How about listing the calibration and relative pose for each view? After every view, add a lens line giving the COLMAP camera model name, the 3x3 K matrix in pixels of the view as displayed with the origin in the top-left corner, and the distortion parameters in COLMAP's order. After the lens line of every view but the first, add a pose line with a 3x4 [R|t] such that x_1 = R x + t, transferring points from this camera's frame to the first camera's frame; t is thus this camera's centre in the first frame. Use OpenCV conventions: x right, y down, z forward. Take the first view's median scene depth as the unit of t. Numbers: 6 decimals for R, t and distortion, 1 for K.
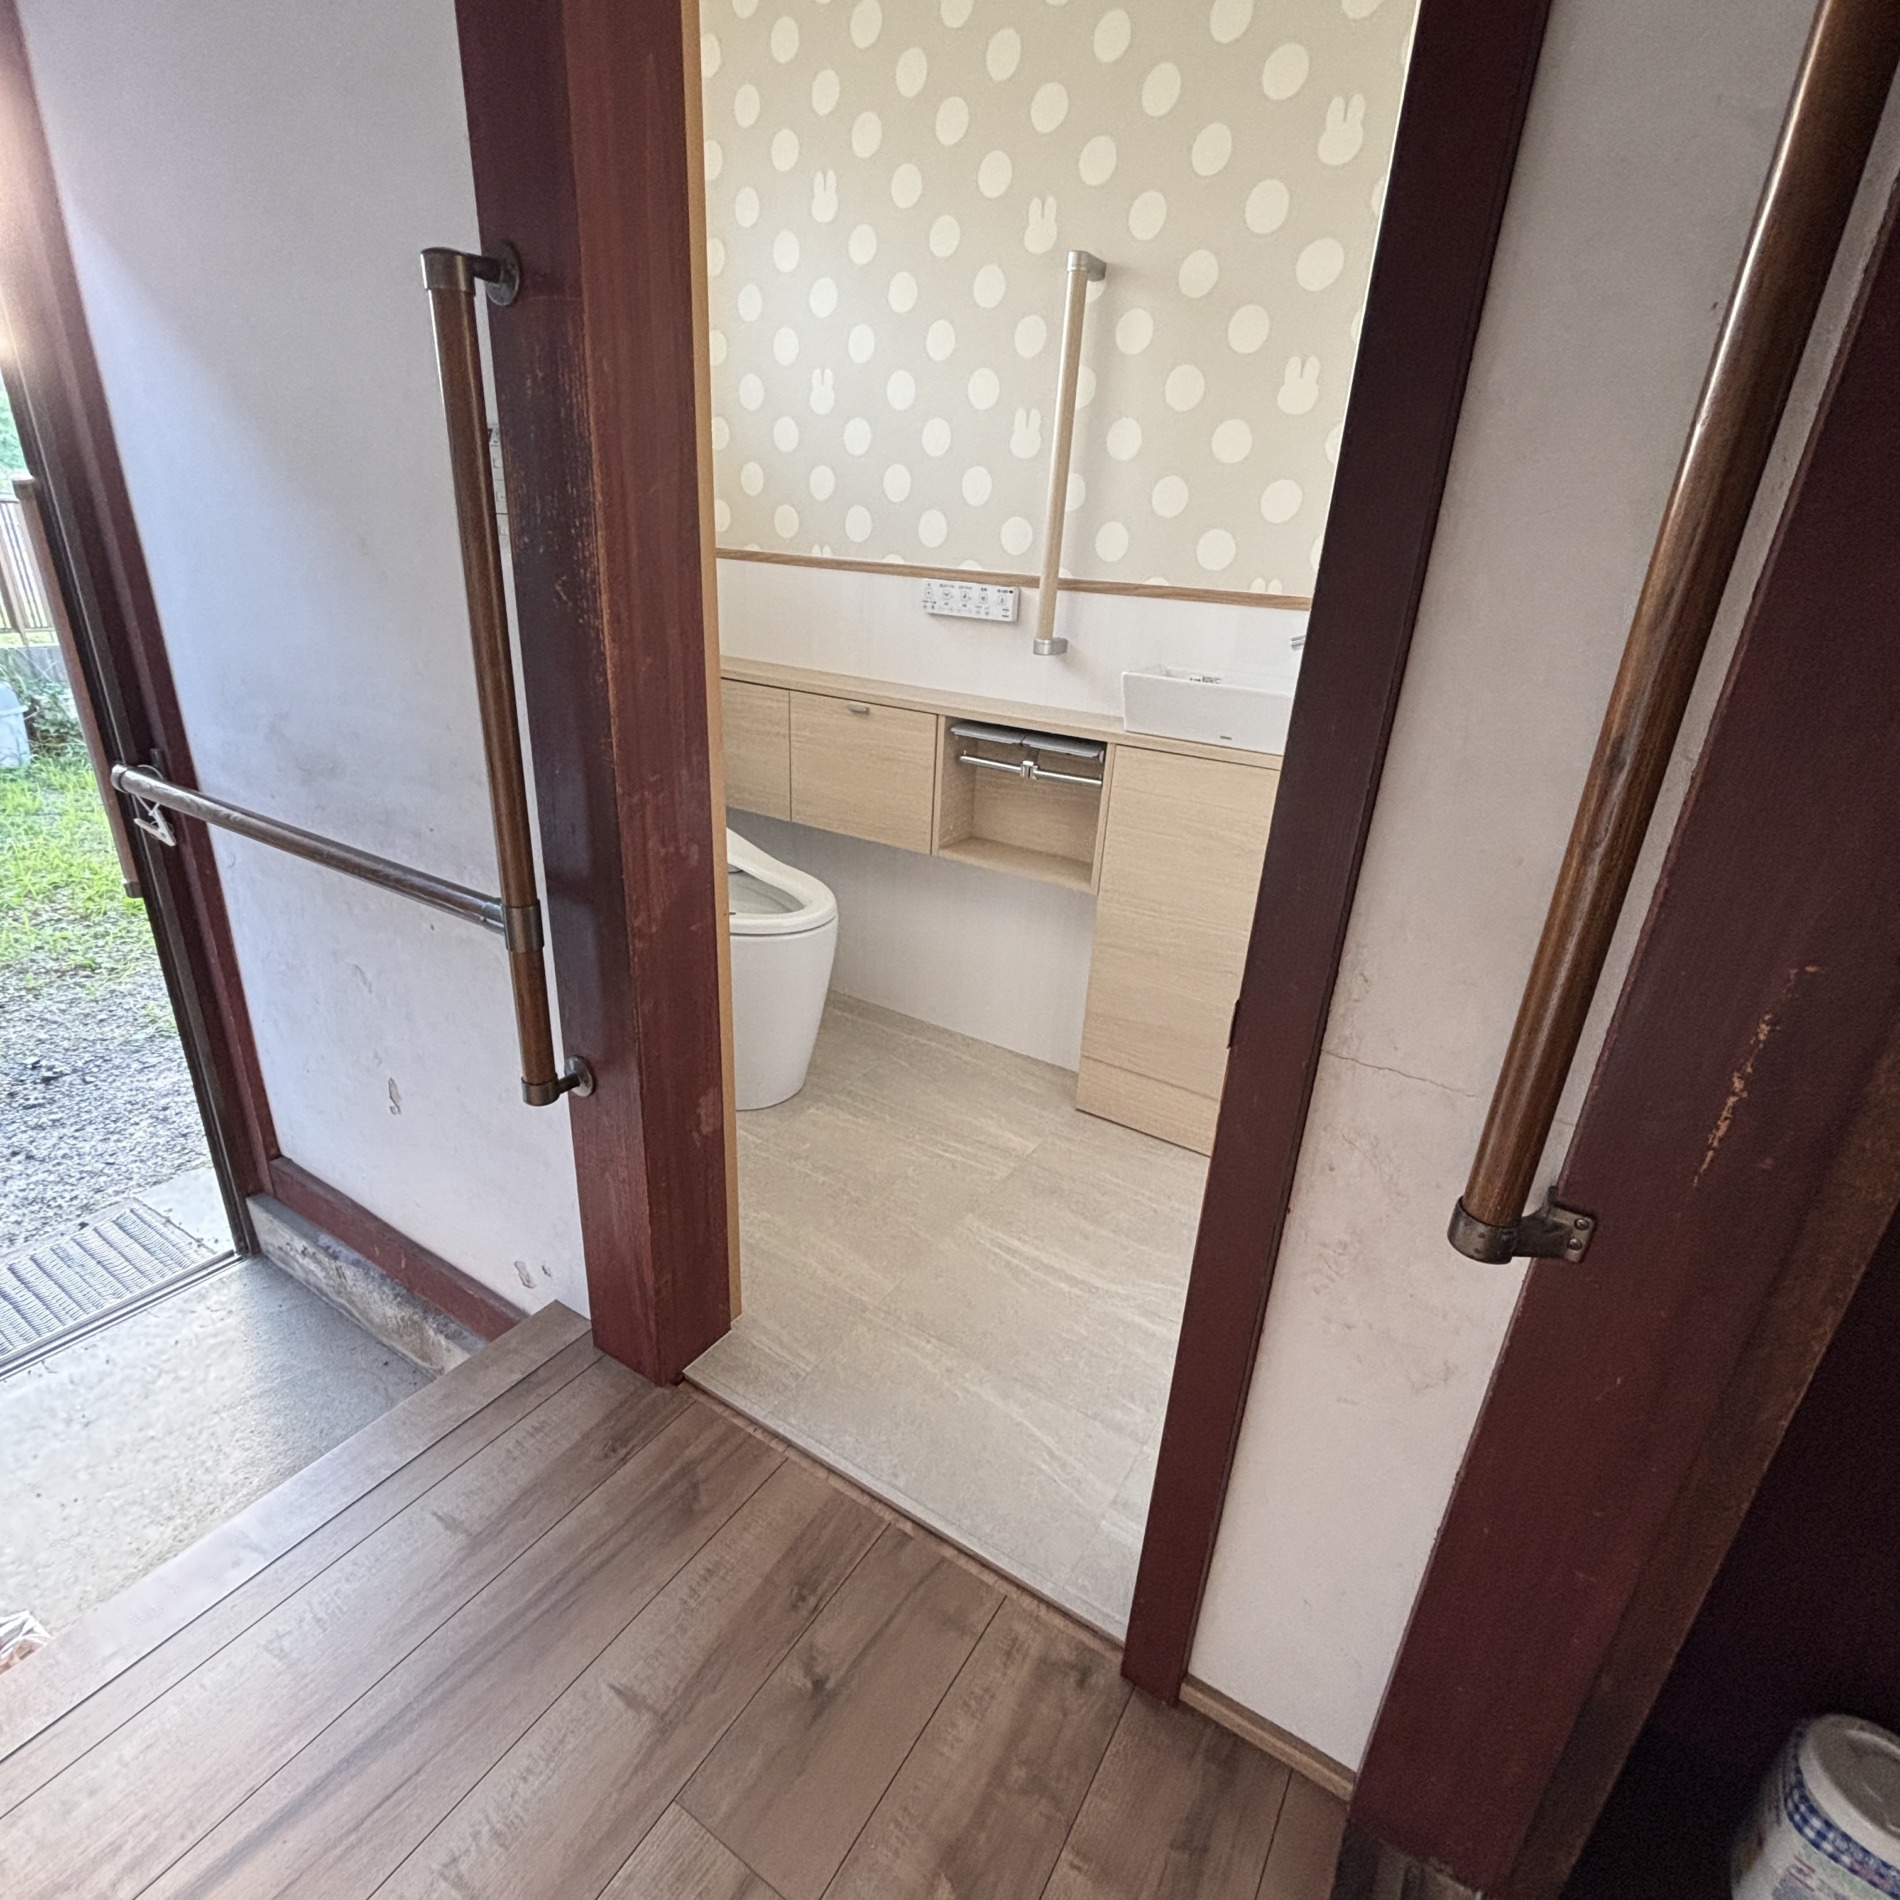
lens RADIAL K [[1029.5, 0, 950.0], [0, 1029.5, 950.0], [0, 0, 1]] dist [-0.002043, 0.004350]
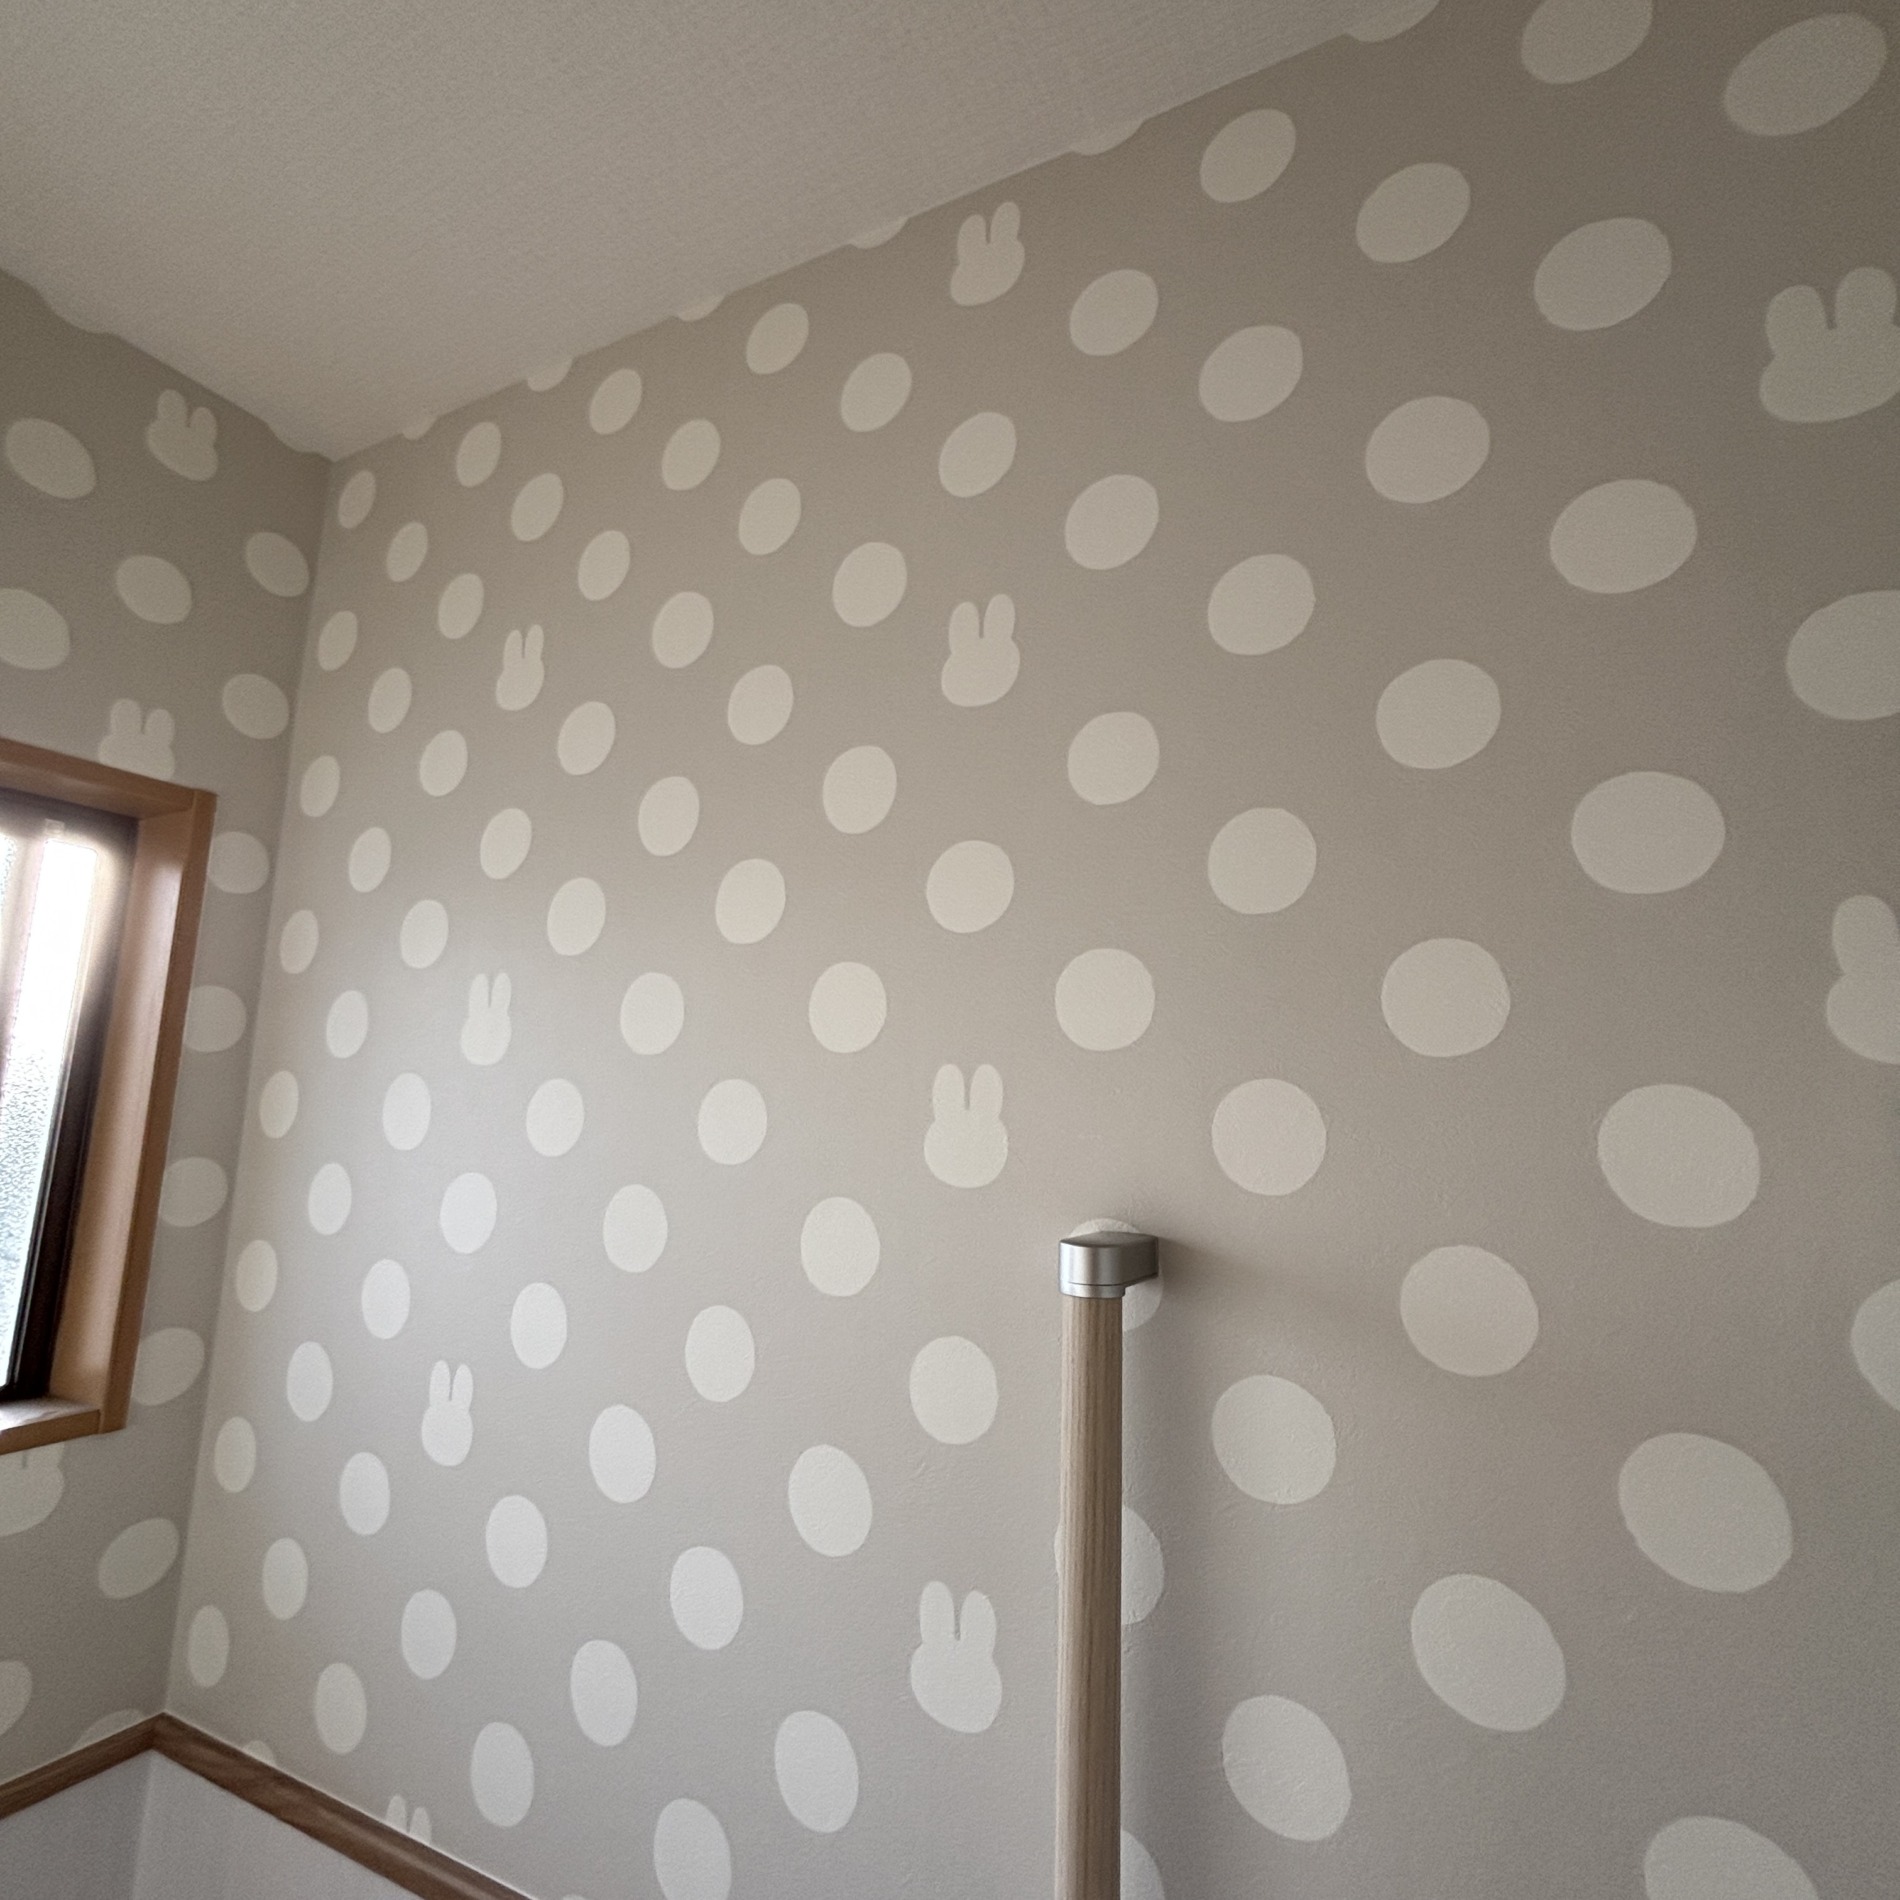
lens RADIAL K [[1067.3, 0, 950.0], [0, 1067.3, 950.0], [0, 0, 1]] dist [-0.002391, 0.000235]
pose [[0.995155, -0.014186, 0.097287, 0.039388], [0.063407, 0.848846, -0.524823, -0.491829], [-0.075137, 0.528449, 0.845633, 0.558987]]
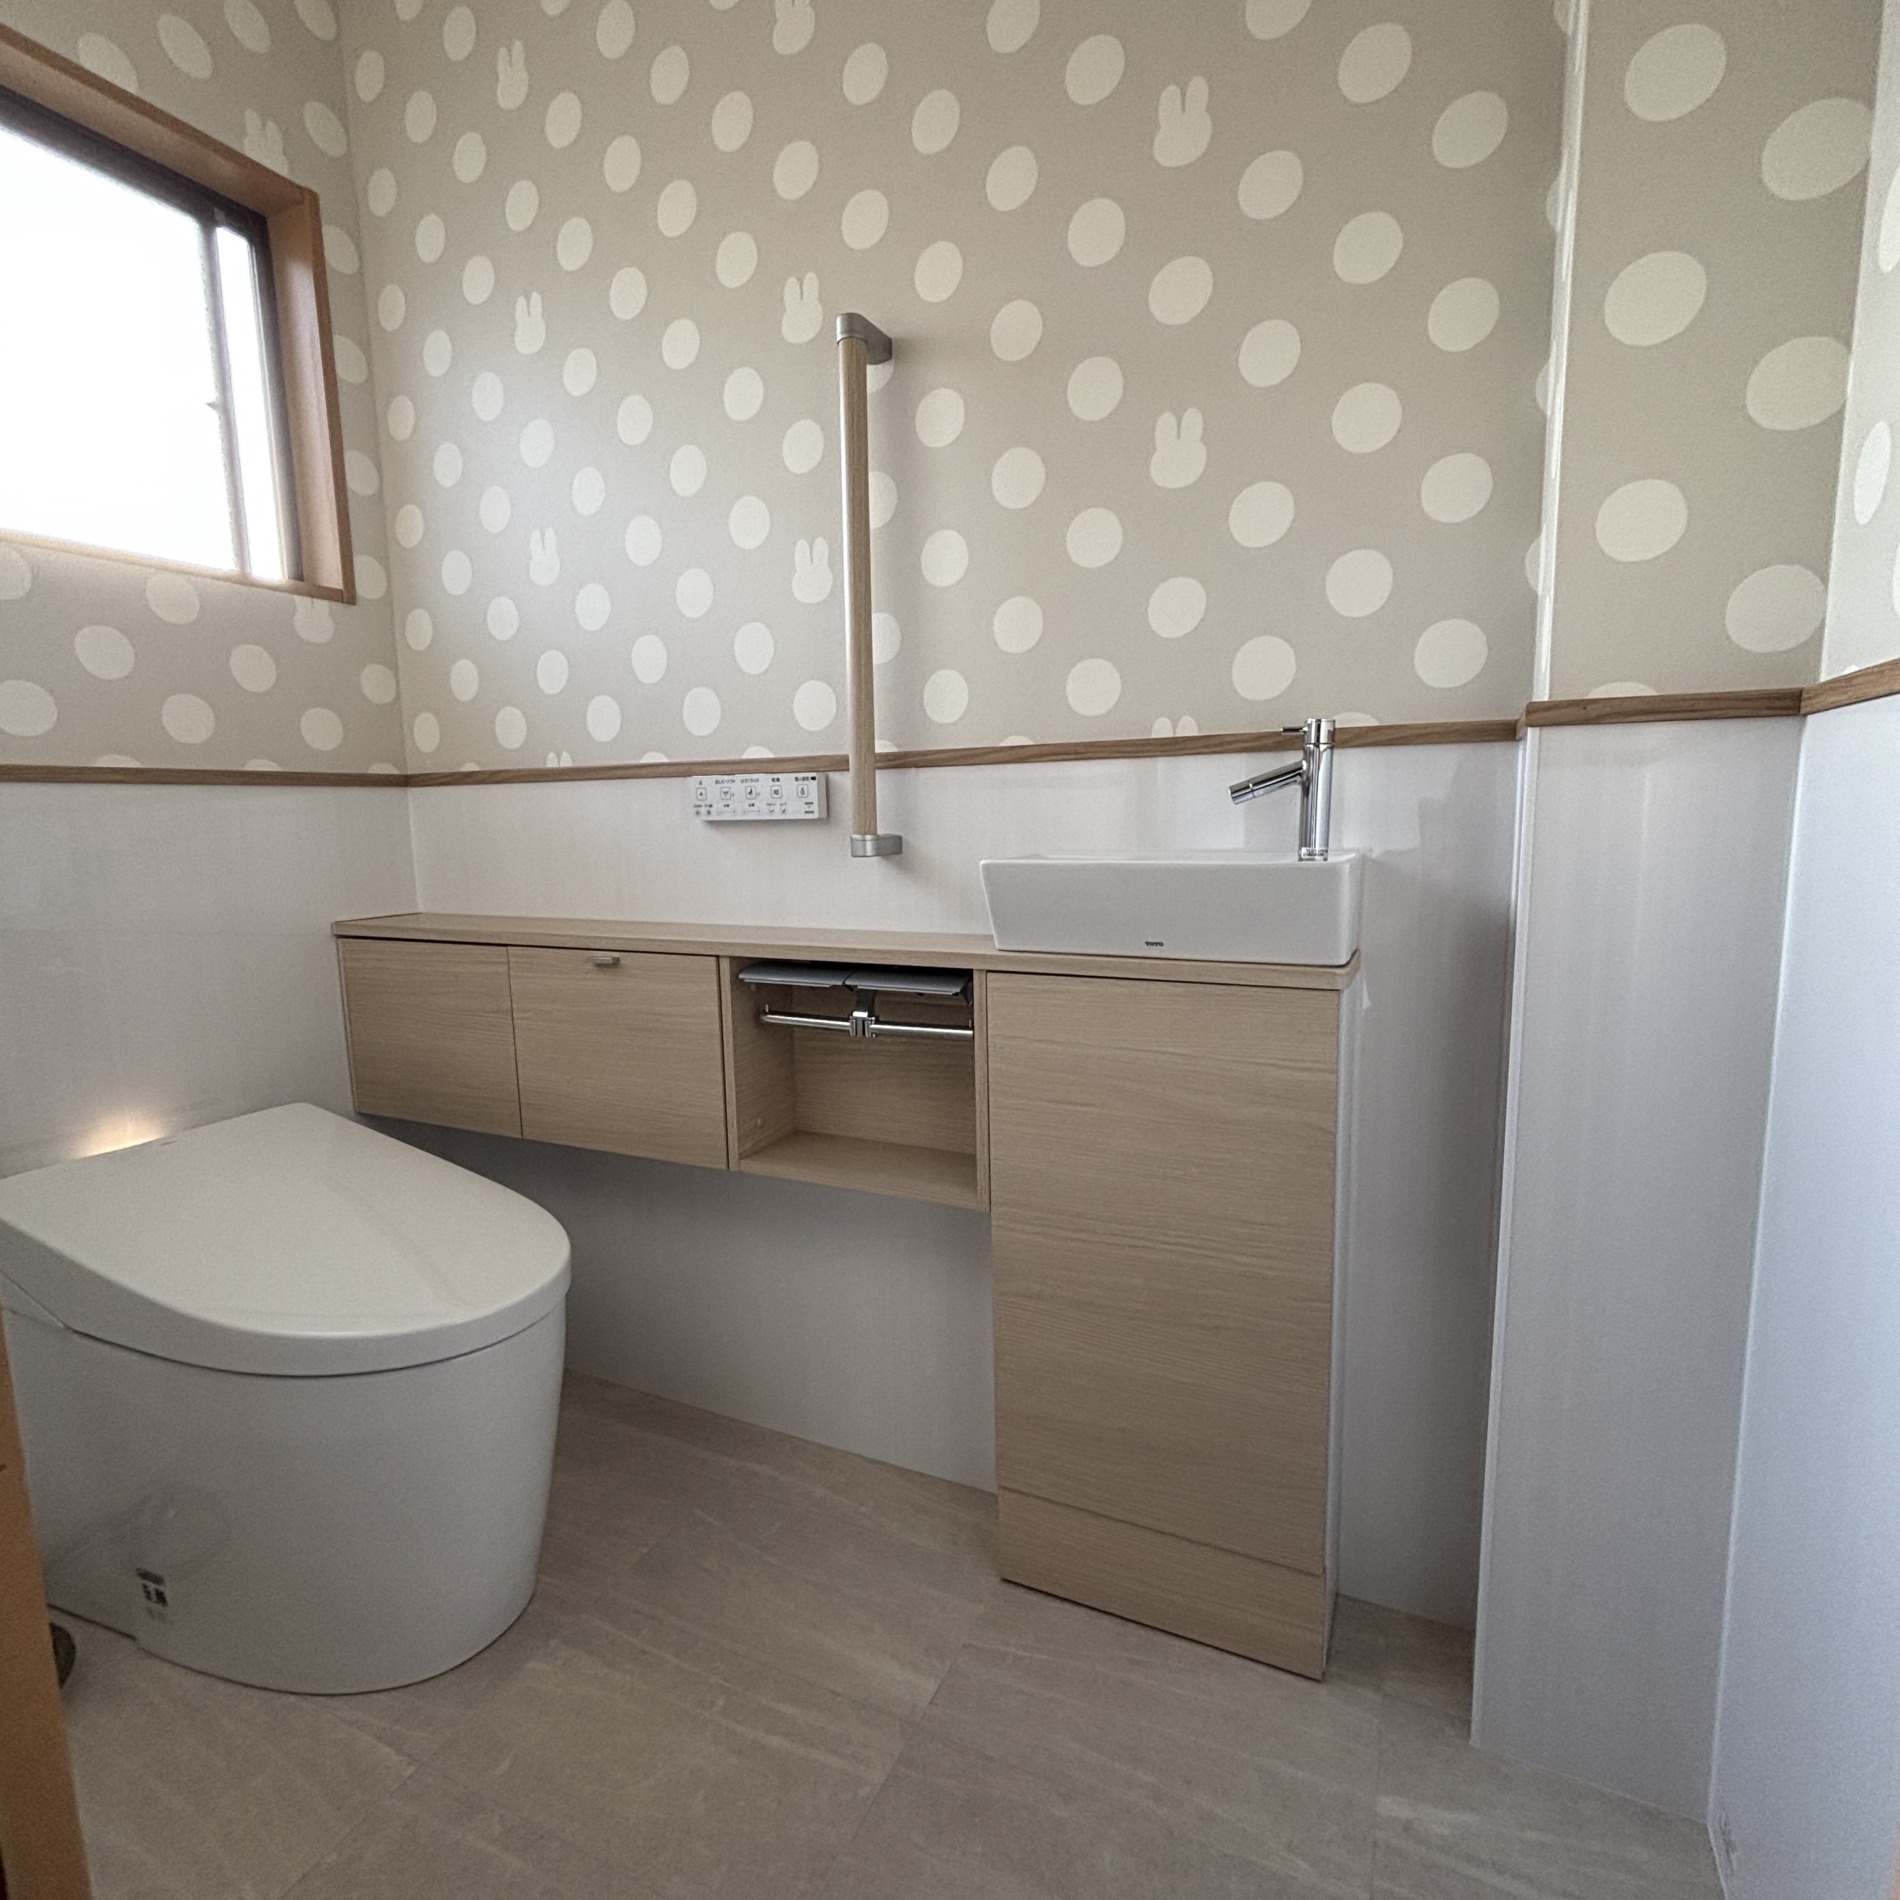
lens RADIAL K [[1029.5, 0, 950.0], [0, 1029.5, 950.0], [0, 0, 1]] dist [-0.002043, 0.004350]
pose [[0.989580, -0.089636, 0.112678, 0.061668], [0.115288, 0.962094, -0.247153, -0.051529], [-0.086253, 0.257568, 0.962403, 0.346937]]
